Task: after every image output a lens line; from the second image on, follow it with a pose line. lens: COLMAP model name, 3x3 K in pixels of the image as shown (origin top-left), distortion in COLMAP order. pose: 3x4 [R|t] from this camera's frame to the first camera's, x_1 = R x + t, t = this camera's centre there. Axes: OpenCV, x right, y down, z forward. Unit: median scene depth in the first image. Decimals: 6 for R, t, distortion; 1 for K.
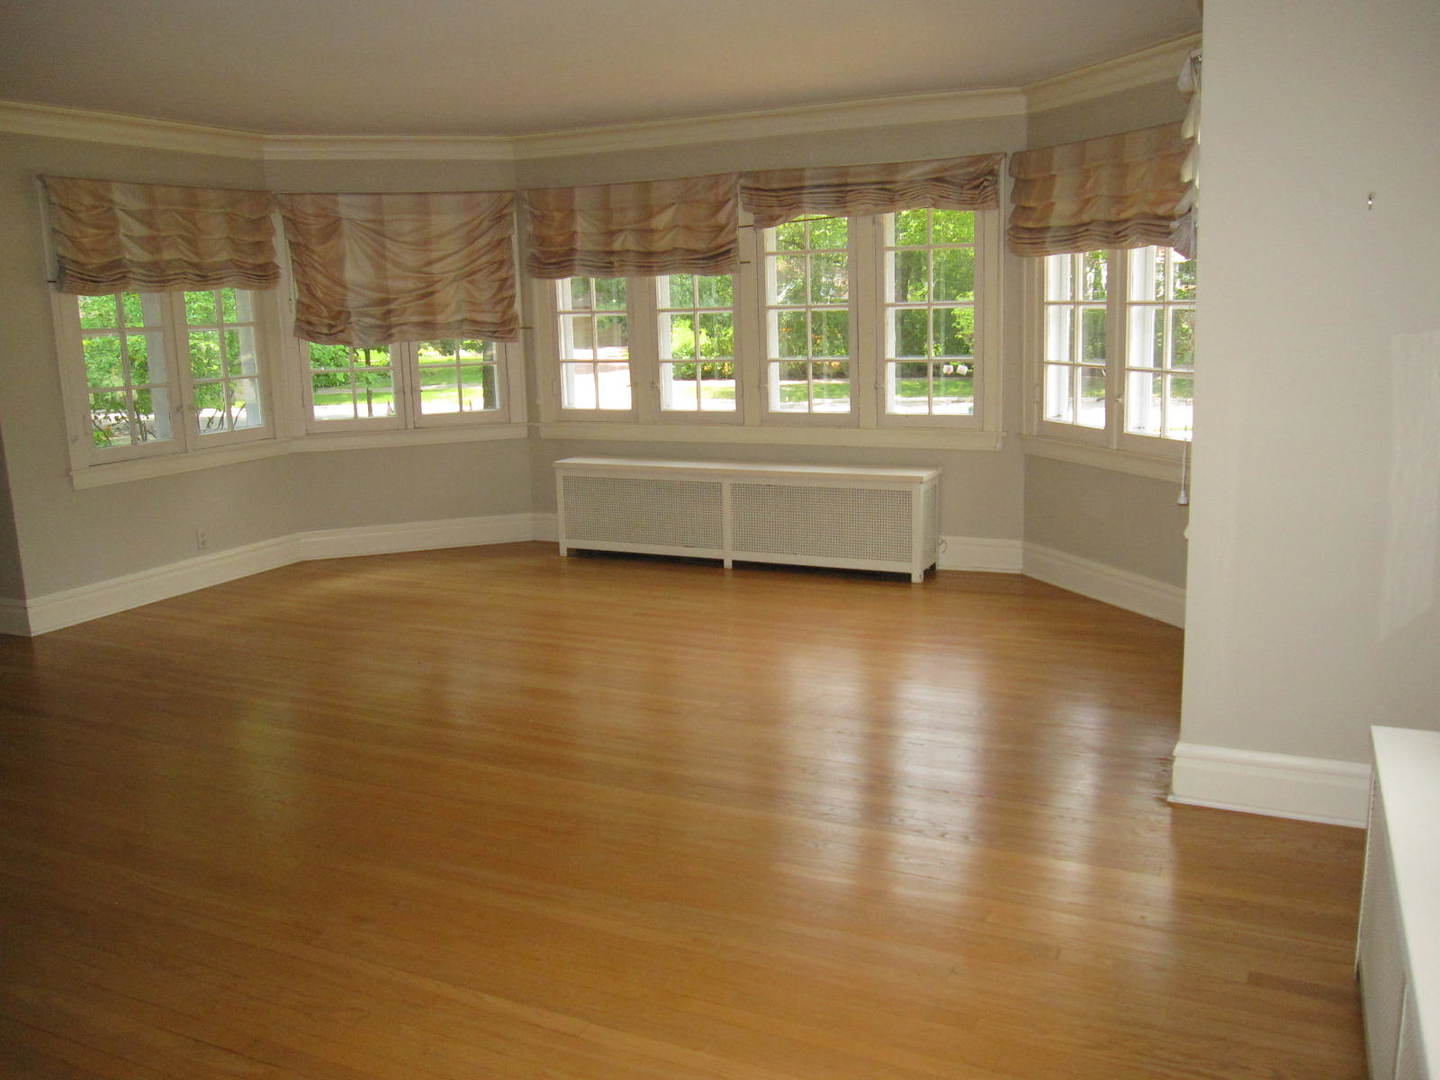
lens RADIAL K [[1182.3, 0, 720.0], [0, 1182.3, 540.0], [0, 0, 1]] dist [-0.083037, 0.055801]
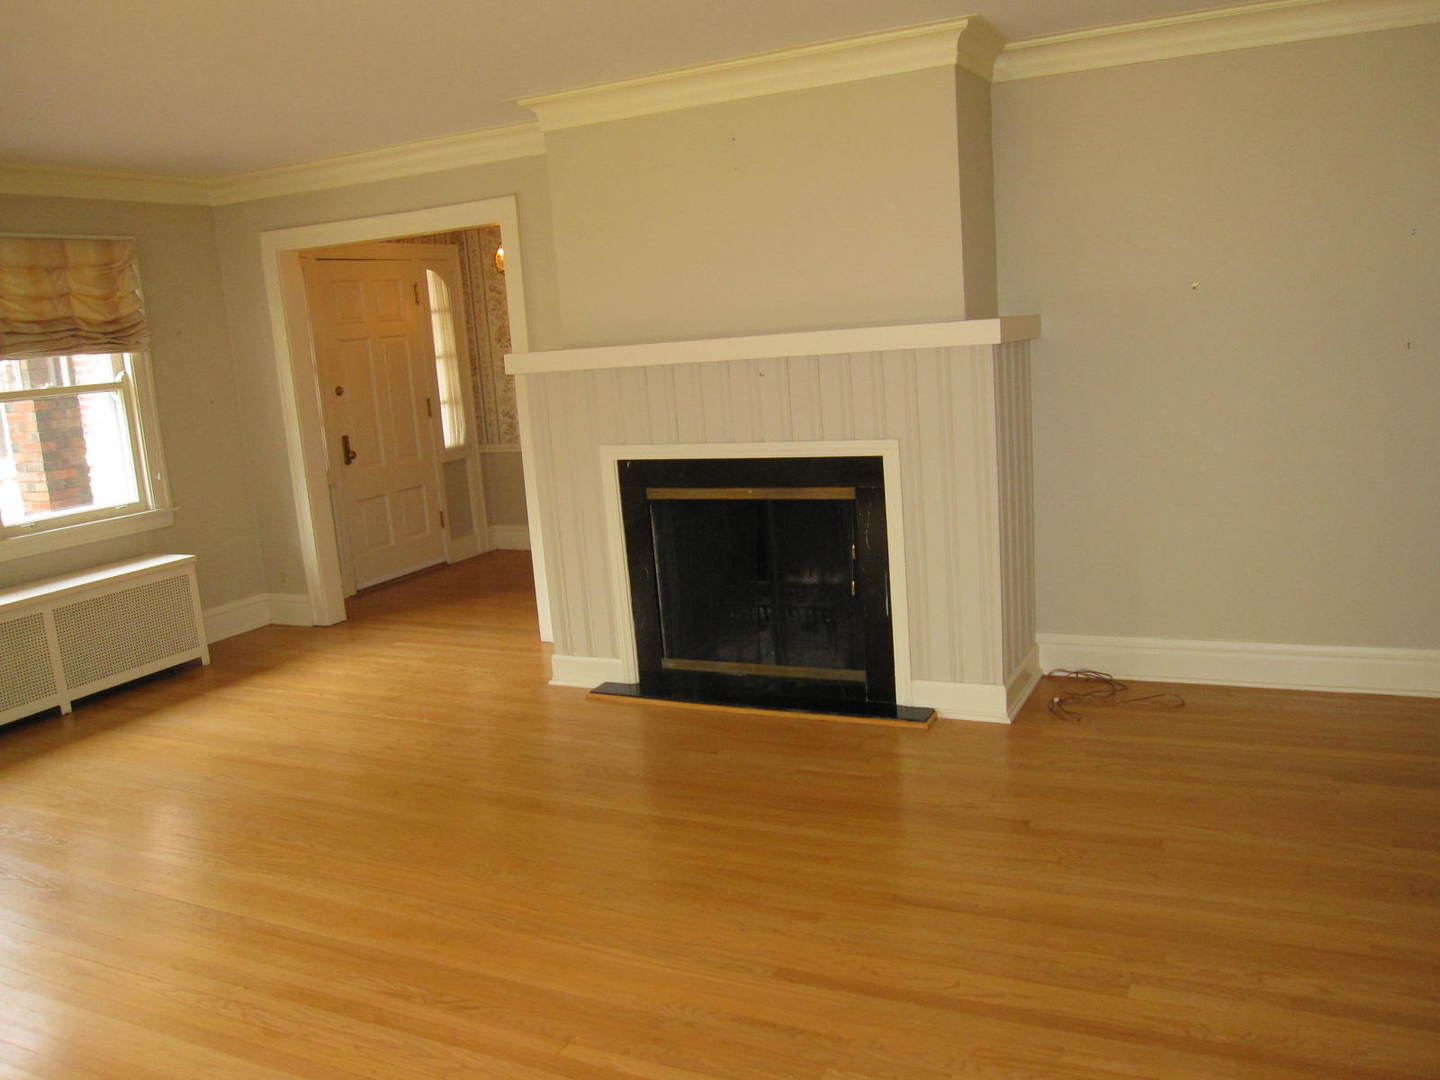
lens RADIAL K [[1182.3, 0, 720.0], [0, 1182.3, 540.0], [0, 0, 1]] dist [-0.083037, 0.055801]
pose [[0.017738, -0.133626, 0.990873, -0.777090], [0.304239, 0.944756, 0.121961, -0.050899], [-0.952430, 0.299299, 0.057412, 0.482747]]
